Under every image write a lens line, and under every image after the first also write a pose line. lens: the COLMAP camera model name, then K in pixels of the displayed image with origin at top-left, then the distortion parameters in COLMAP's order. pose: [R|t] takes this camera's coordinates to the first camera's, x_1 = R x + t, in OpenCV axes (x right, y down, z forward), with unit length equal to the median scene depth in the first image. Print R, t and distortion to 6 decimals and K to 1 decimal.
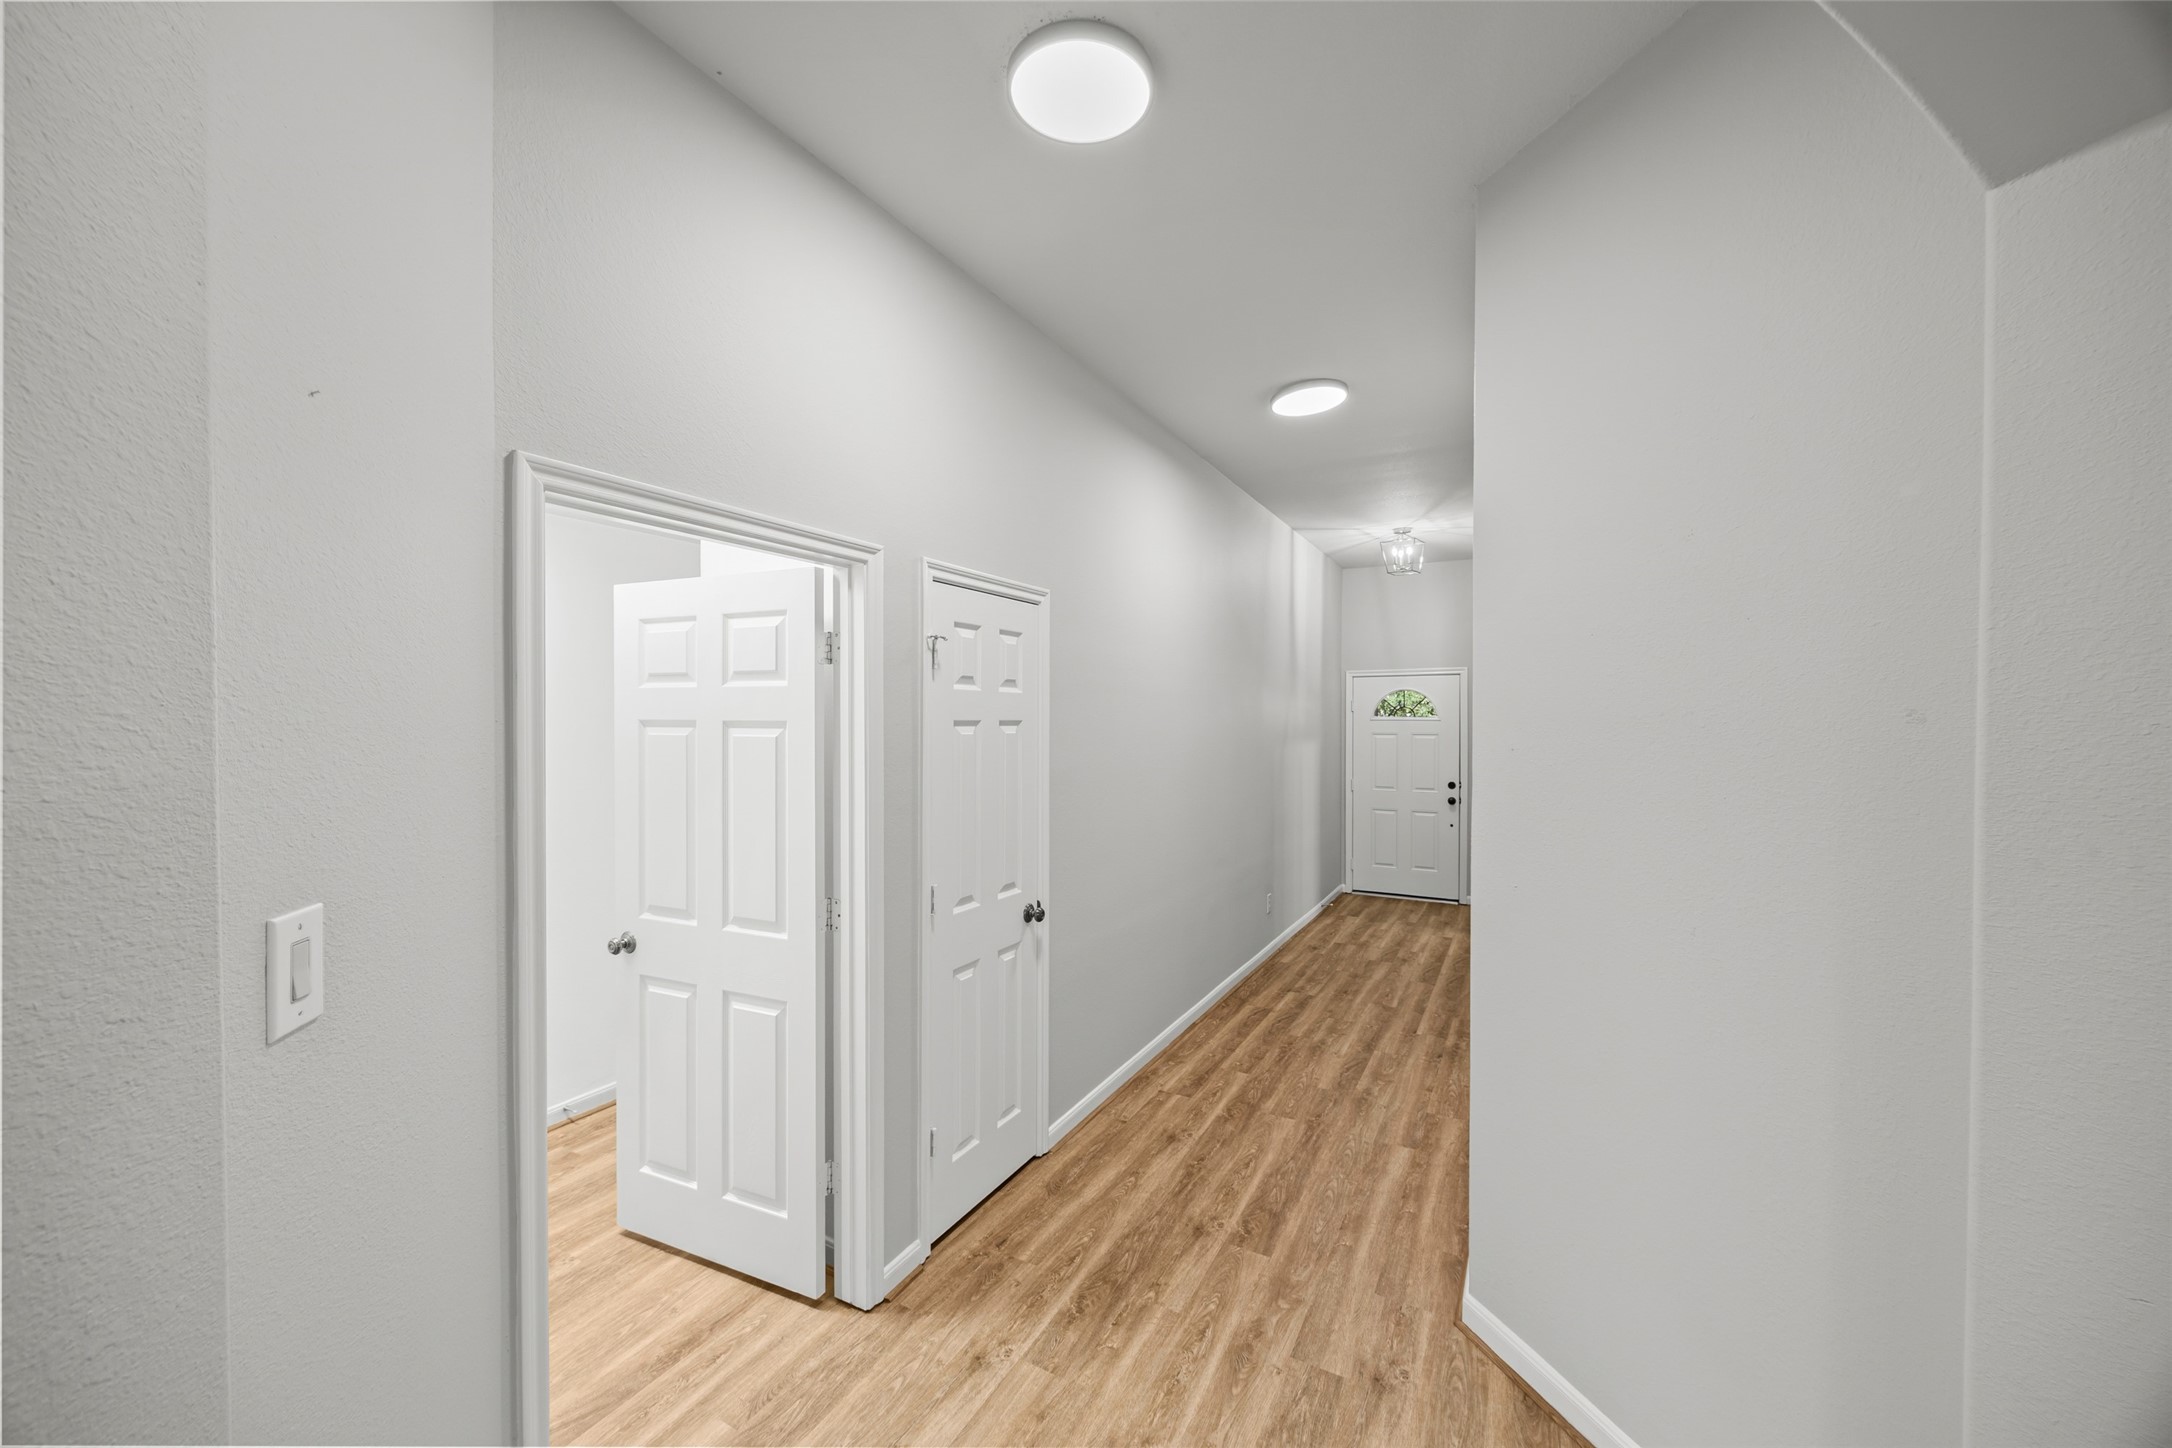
lens RADIAL K [[841.4, 0, 1079.6], [0, 841.4, 723.3], [0, 0, 1]] dist [0.000062, -0.000034]
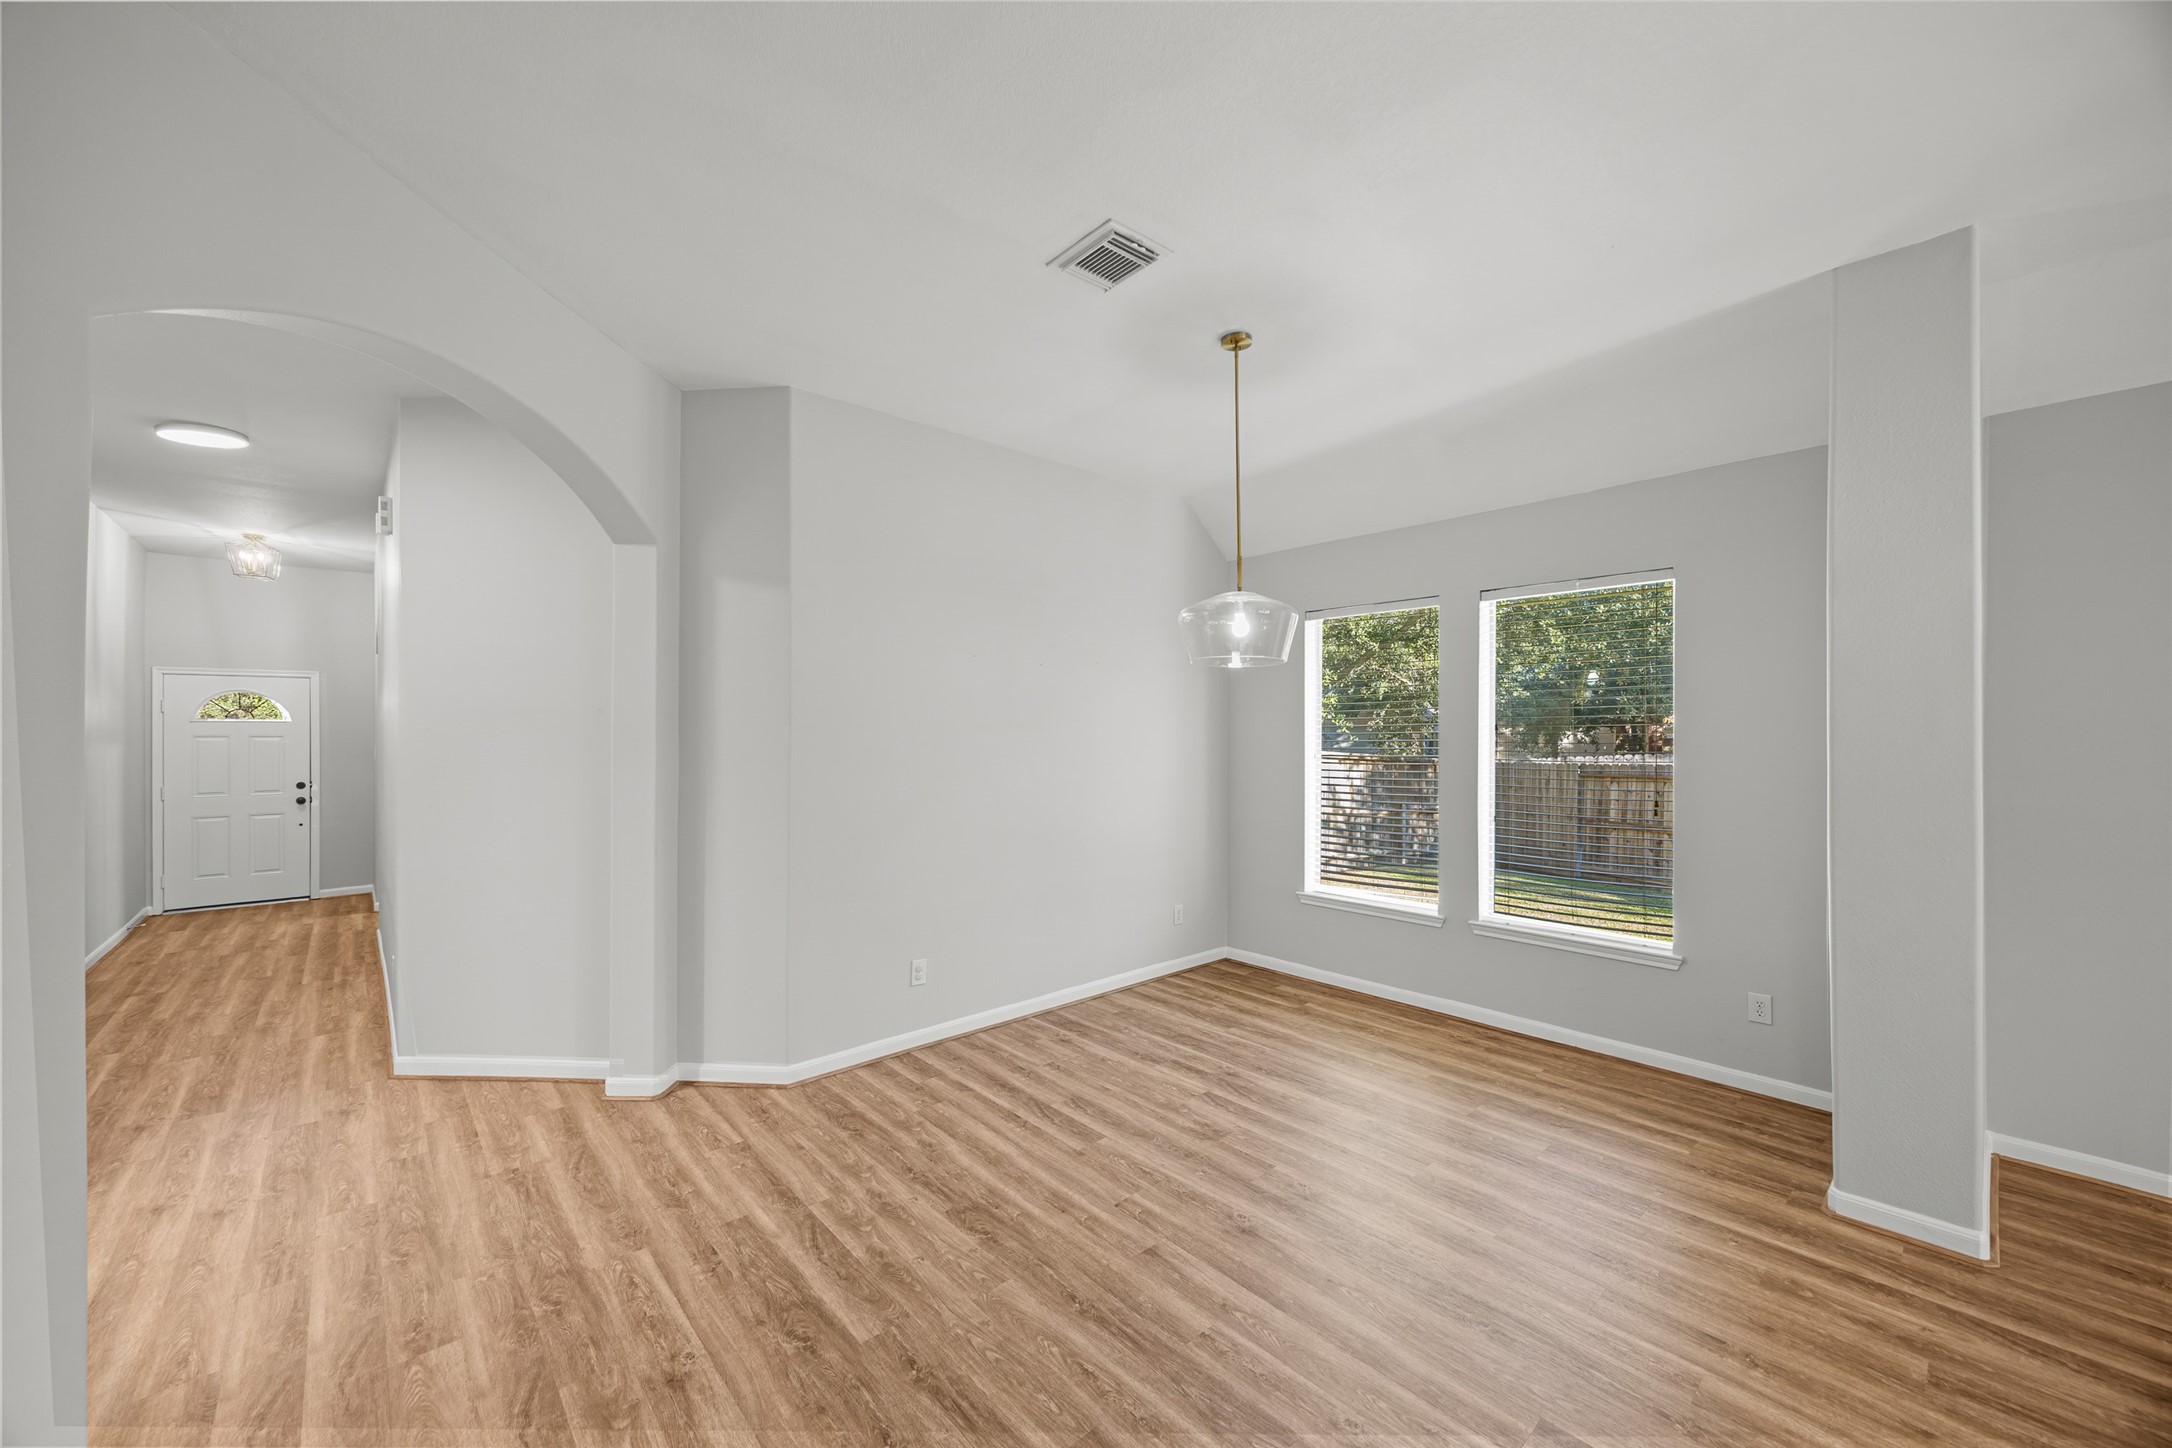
lens RADIAL K [[841.4, 0, 1078.4], [0, 841.4, 725.1], [0, 0, 1]] dist [0.000062, -0.000034]
pose [[0.354015, 0.001240, 0.935239, -0.253649], [0.006076, 0.999975, -0.003625, 0.012876], [-0.935220, 0.006966, 0.353998, -0.350397]]
